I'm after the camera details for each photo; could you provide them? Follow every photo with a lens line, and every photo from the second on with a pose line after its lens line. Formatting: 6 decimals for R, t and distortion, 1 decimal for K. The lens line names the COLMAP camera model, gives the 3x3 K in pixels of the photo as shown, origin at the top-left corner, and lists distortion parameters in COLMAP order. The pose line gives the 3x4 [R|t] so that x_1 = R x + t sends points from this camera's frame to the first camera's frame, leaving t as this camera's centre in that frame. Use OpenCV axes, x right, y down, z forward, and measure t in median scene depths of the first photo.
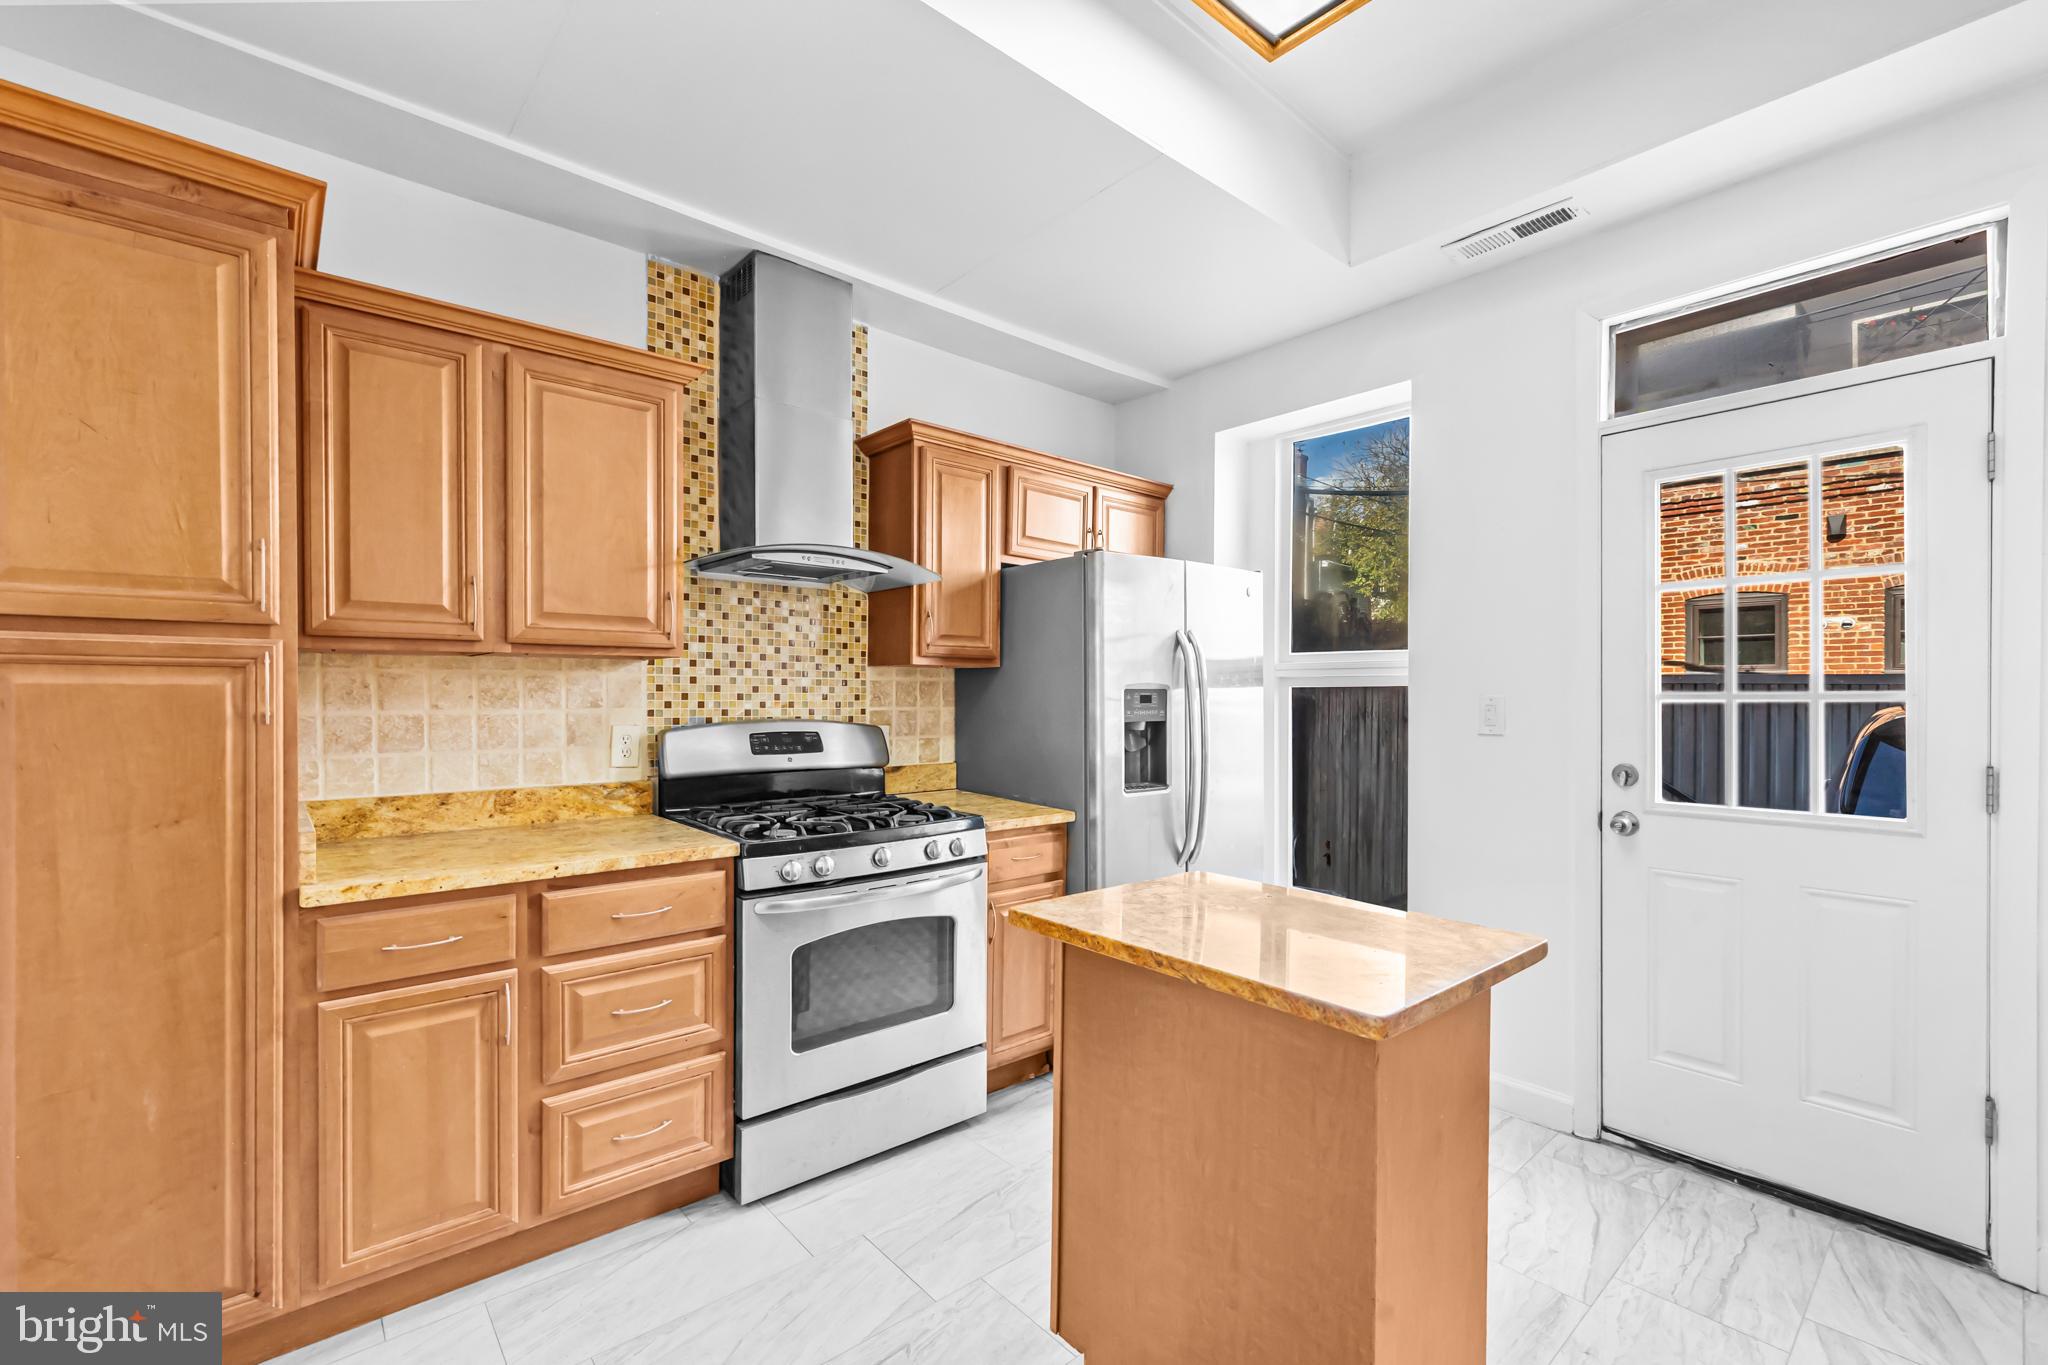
lens RADIAL K [[871.6, 0, 1026.1], [0, 871.6, 697.0], [0, 0, 1]] dist [-0.001835, 0.000912]
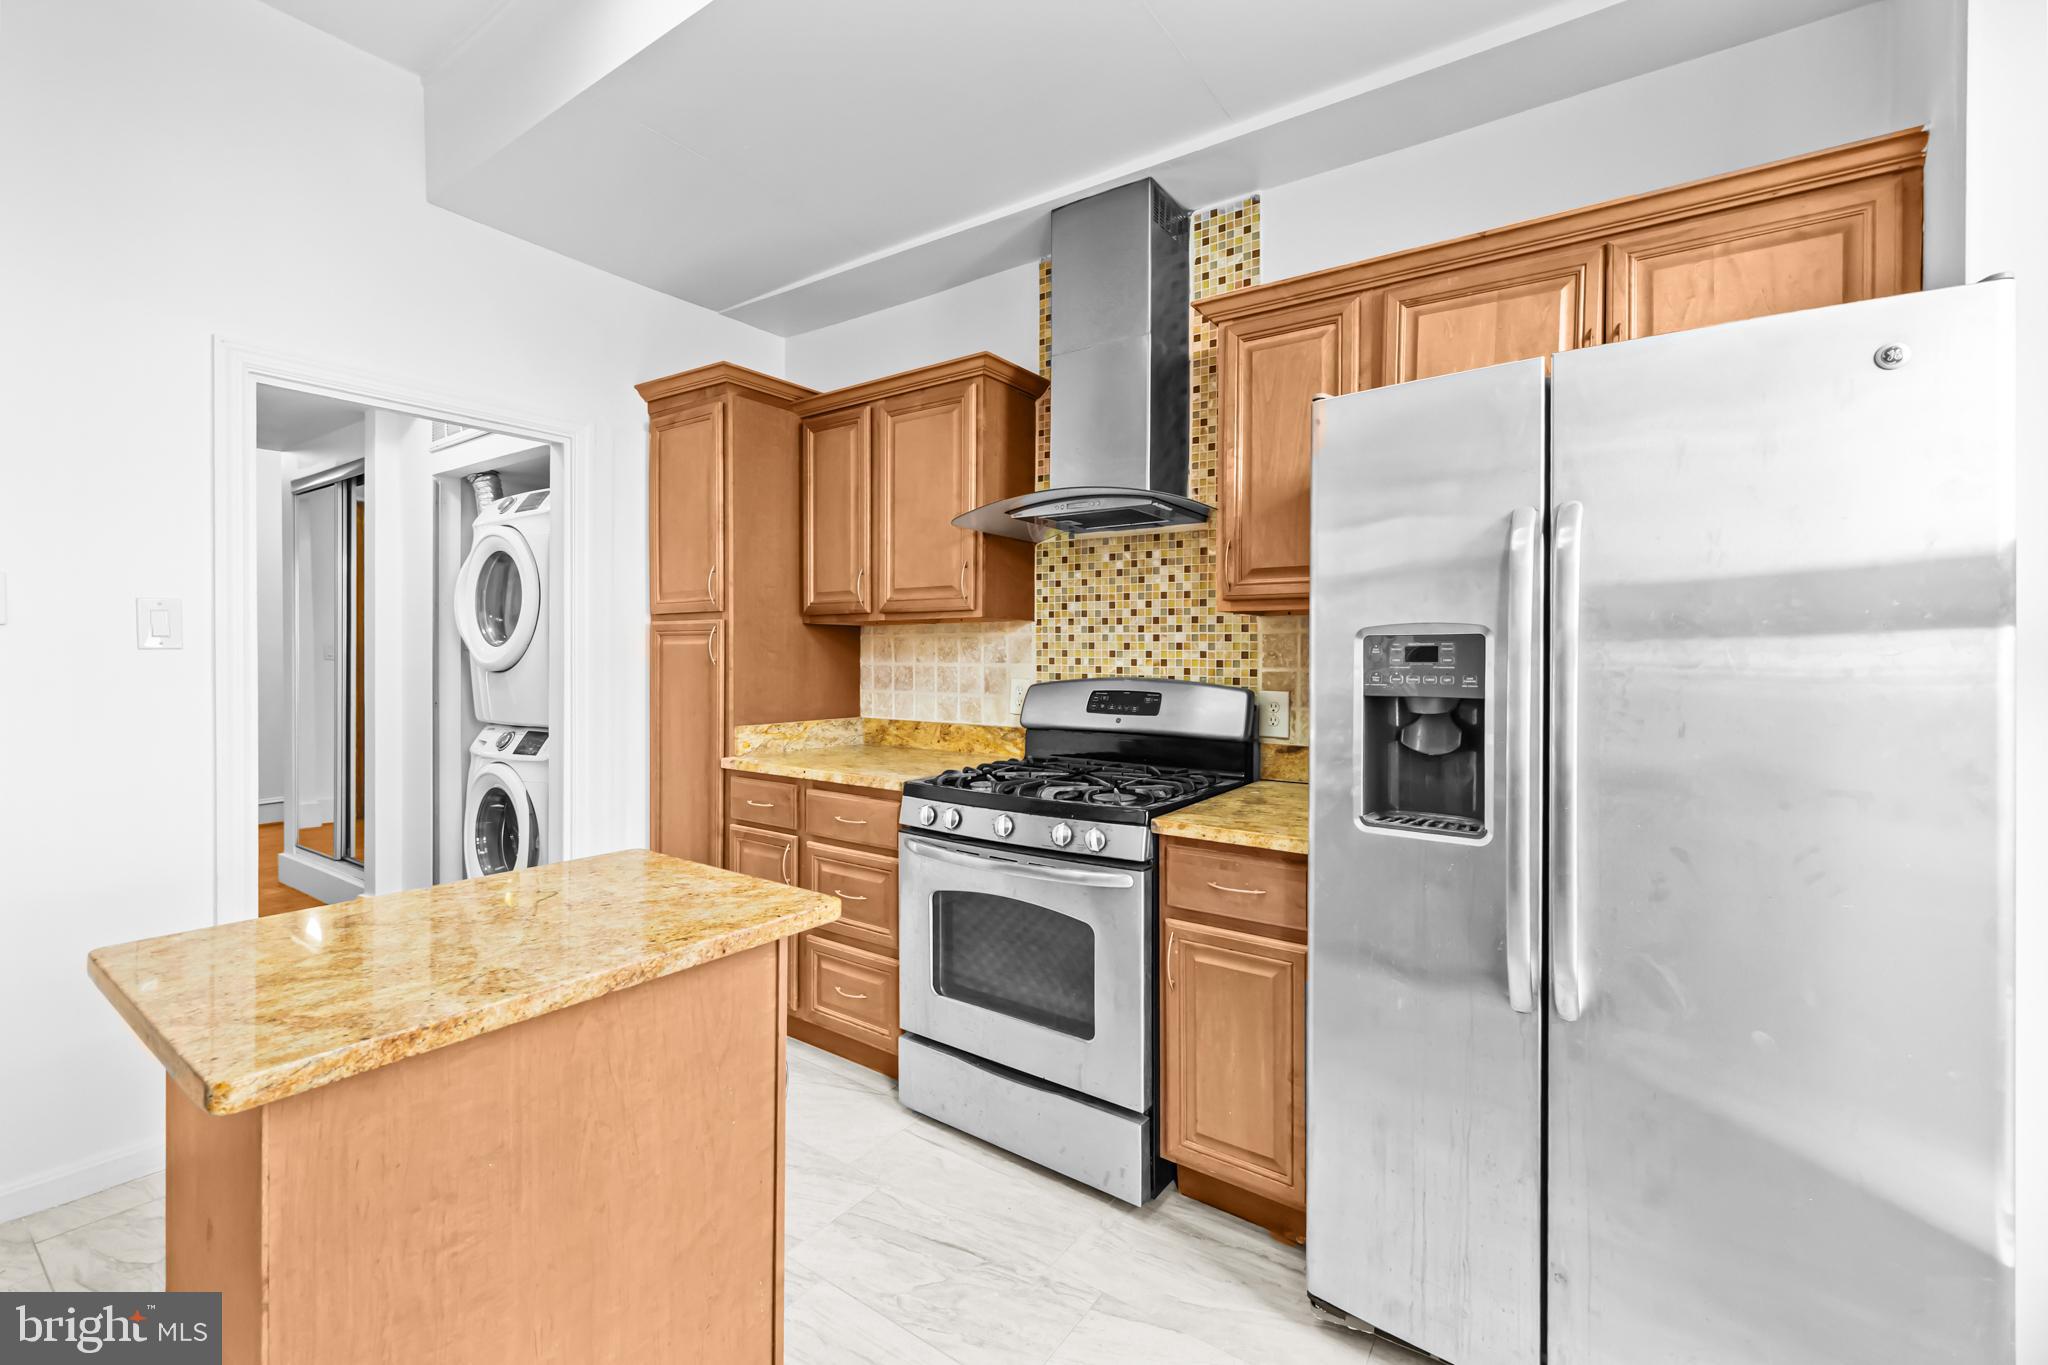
lens RADIAL K [[871.6, 0, 1025.0], [0, 871.6, 662.4], [0, 0, 1]] dist [-0.001835, 0.000912]
pose [[0.243014, 0.003073, -0.970018, 0.608667], [-0.010344, 0.999946, 0.000576, 0.009859], [0.969968, 0.009894, 0.243033, 0.669015]]
